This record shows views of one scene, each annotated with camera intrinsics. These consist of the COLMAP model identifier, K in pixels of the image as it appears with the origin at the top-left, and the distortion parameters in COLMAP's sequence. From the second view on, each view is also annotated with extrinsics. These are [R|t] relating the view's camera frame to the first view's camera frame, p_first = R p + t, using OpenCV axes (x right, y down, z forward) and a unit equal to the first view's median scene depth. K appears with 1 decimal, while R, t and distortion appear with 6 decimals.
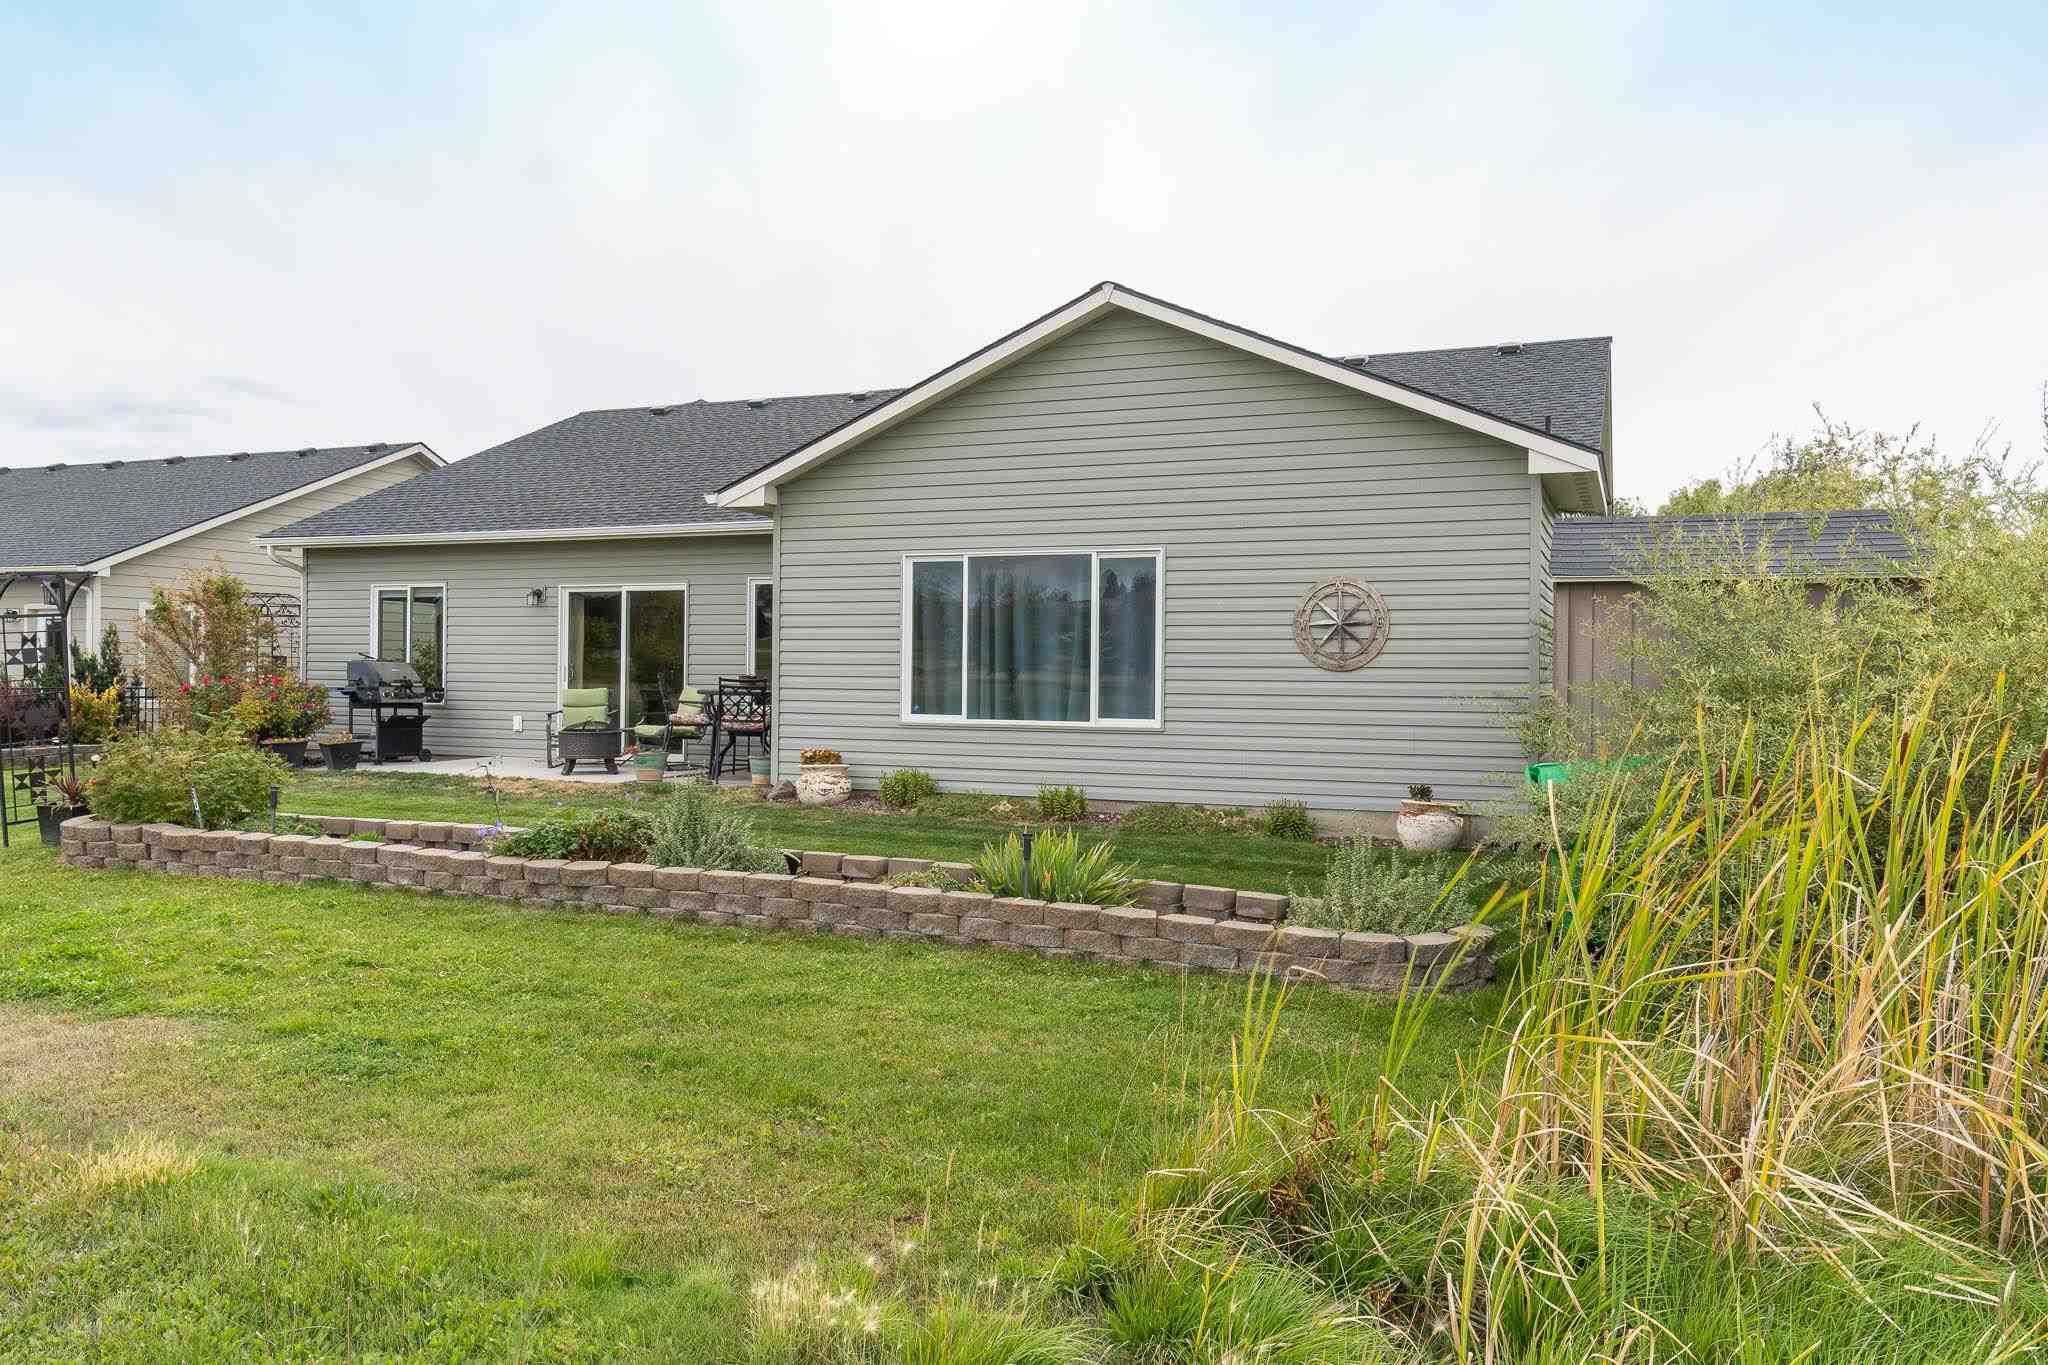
lens RADIAL K [[1534.2, 0, 1023.9], [0, 1534.2, 680.0], [0, 0, 1]] dist [-0.003821, -0.000329]
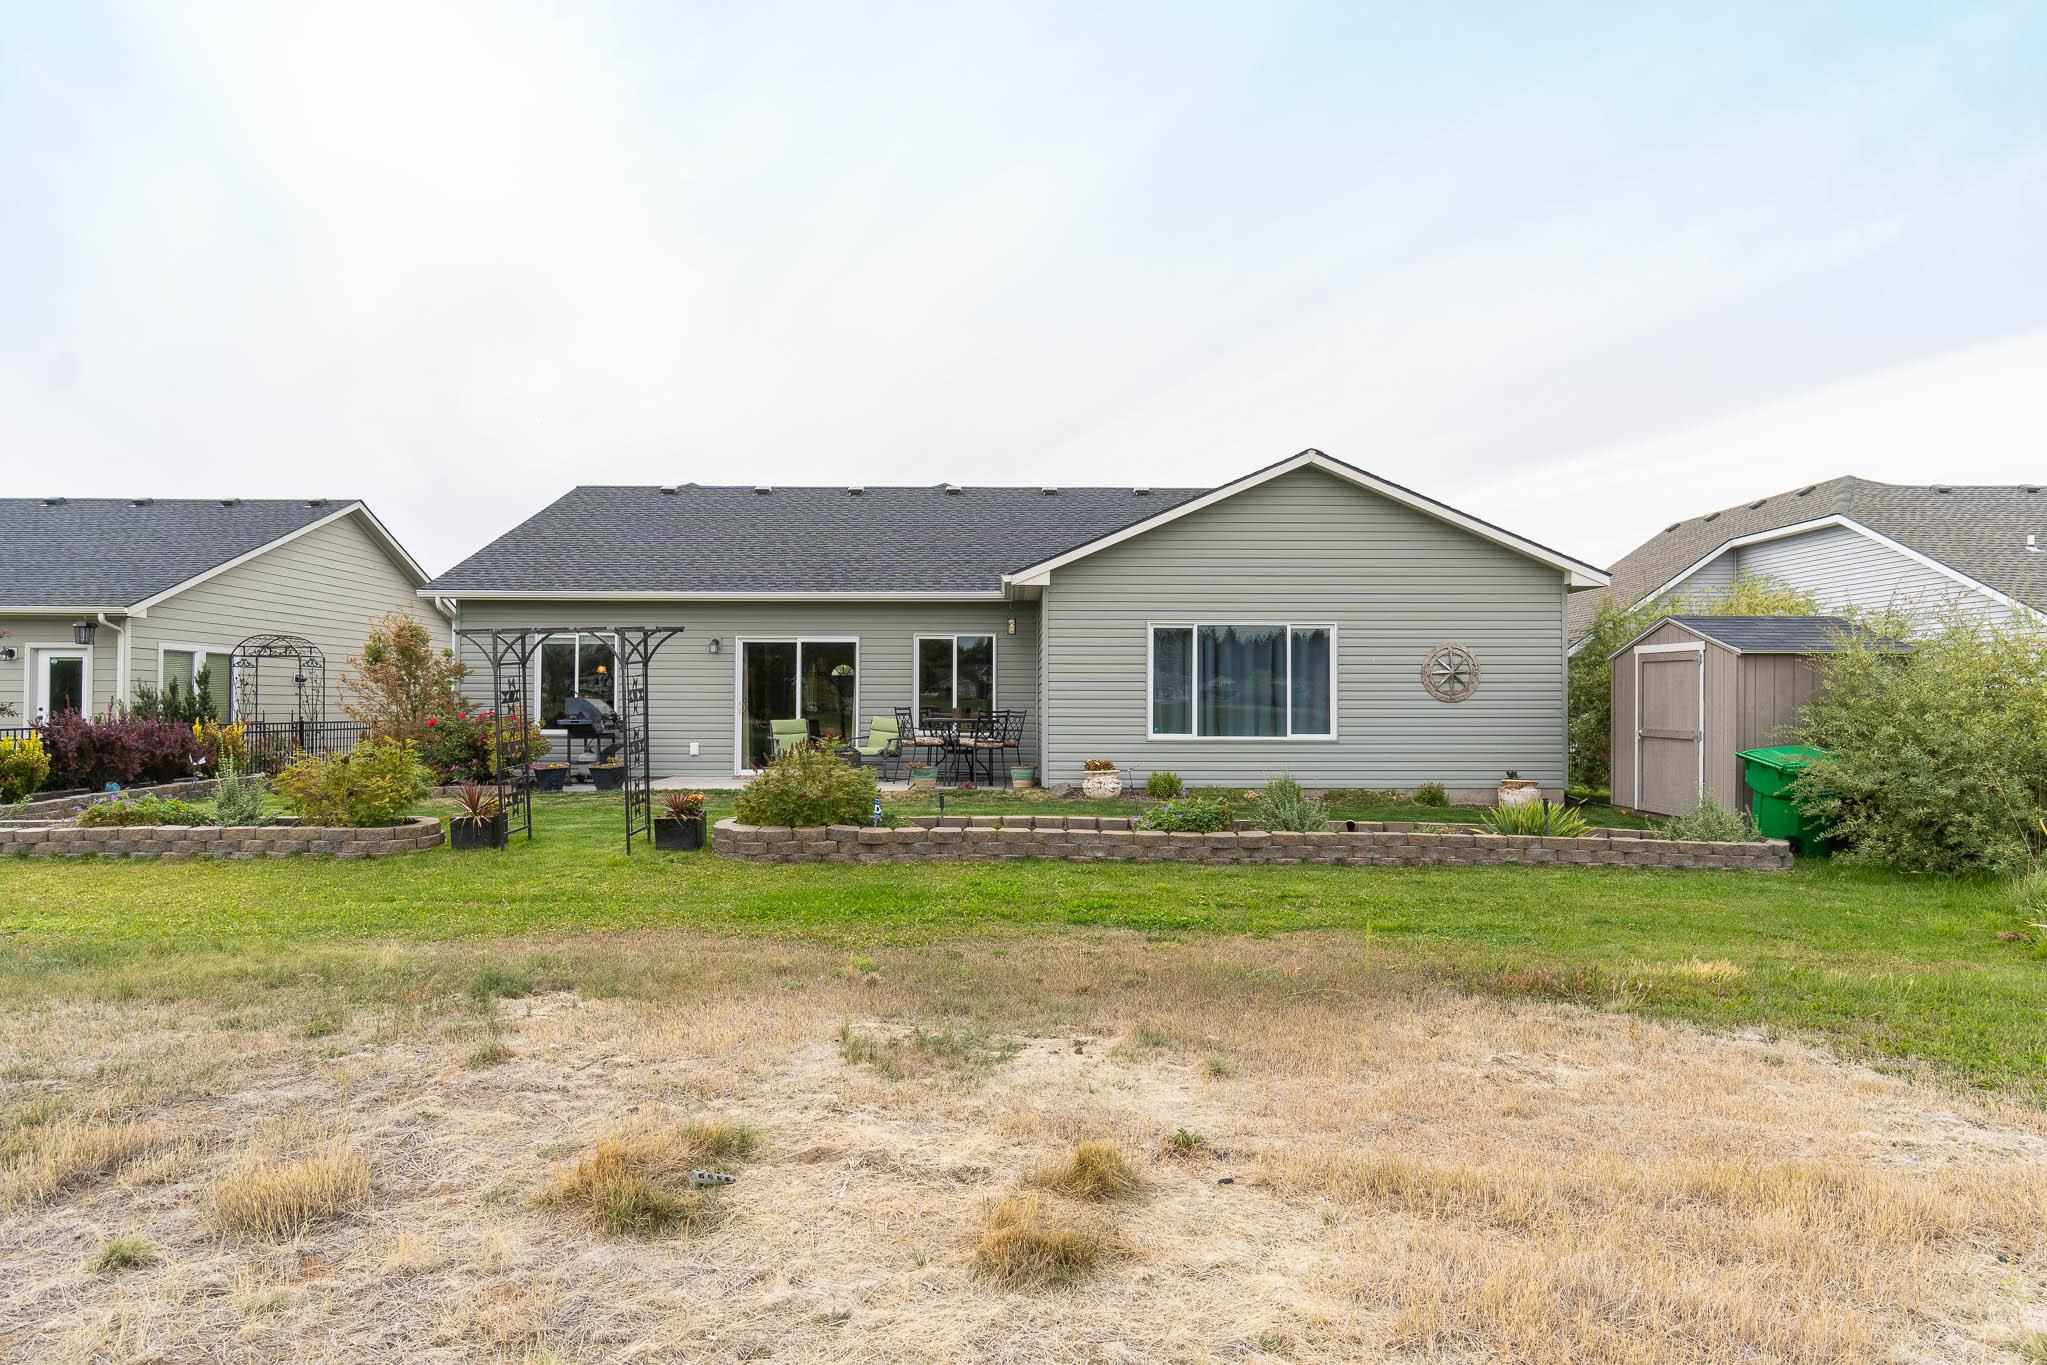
lens RADIAL K [[1247.4, 0, 1026.1], [0, 1247.4, 688.0], [0, 0, 1]] dist [-0.004318, -0.000703]
pose [[0.916293, -0.000682, 0.400508, -0.667333], [0.007991, 0.999831, -0.016579, -0.002213], [-0.400428, 0.018392, 0.916143, -0.021430]]
